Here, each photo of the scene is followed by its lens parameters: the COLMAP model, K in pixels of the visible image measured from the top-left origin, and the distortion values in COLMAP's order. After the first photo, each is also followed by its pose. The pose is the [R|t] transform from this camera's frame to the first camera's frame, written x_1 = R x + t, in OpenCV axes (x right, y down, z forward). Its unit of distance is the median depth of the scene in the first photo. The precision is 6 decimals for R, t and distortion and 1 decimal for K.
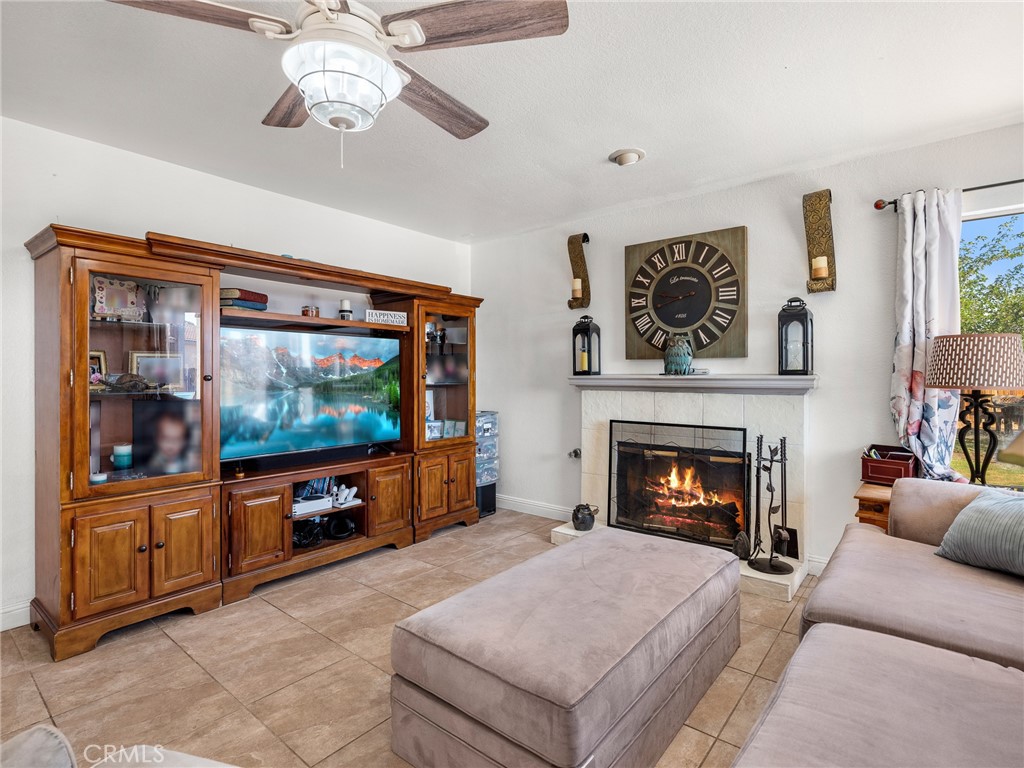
lens RADIAL K [[510.3, 0, 513.8], [0, 510.3, 376.3], [0, 0, 1]] dist [-0.000278, 0.001233]
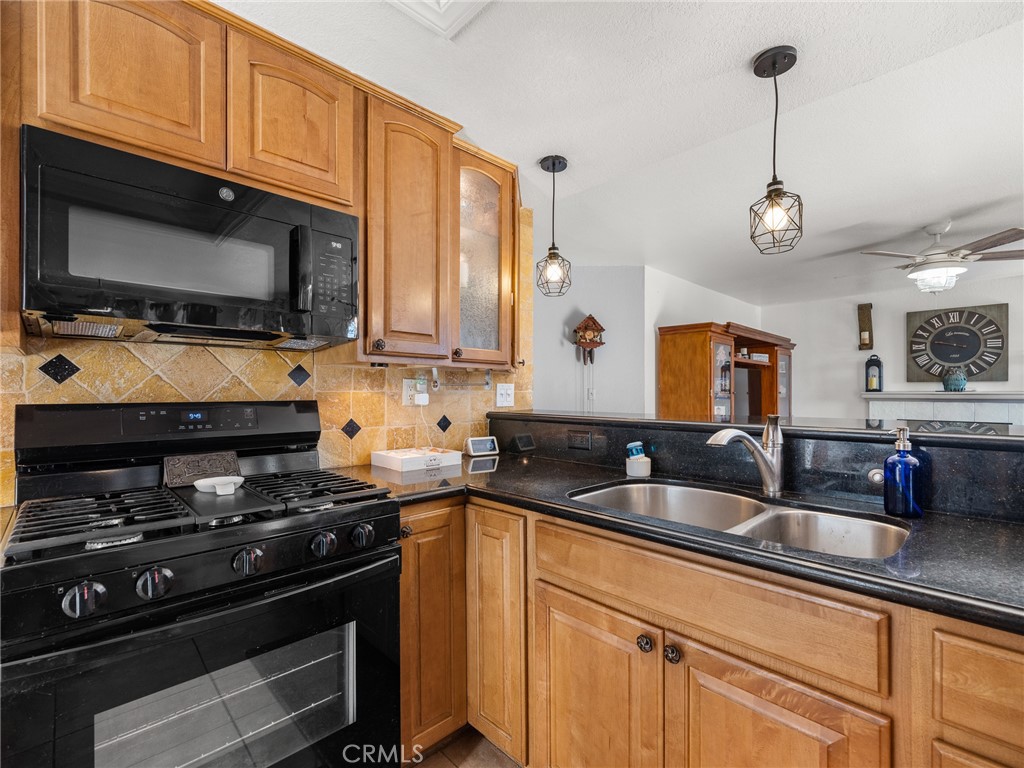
lens RADIAL K [[469.6, 0, 510.6], [0, 469.6, 391.5], [0, 0, 1]] dist [0.002699, -0.000063]
pose [[0.992835, 0.000806, -0.119493, -0.891074], [-0.001233, 0.999993, -0.003502, 0.003818], [0.119489, 0.003624, 0.992829, -0.662681]]
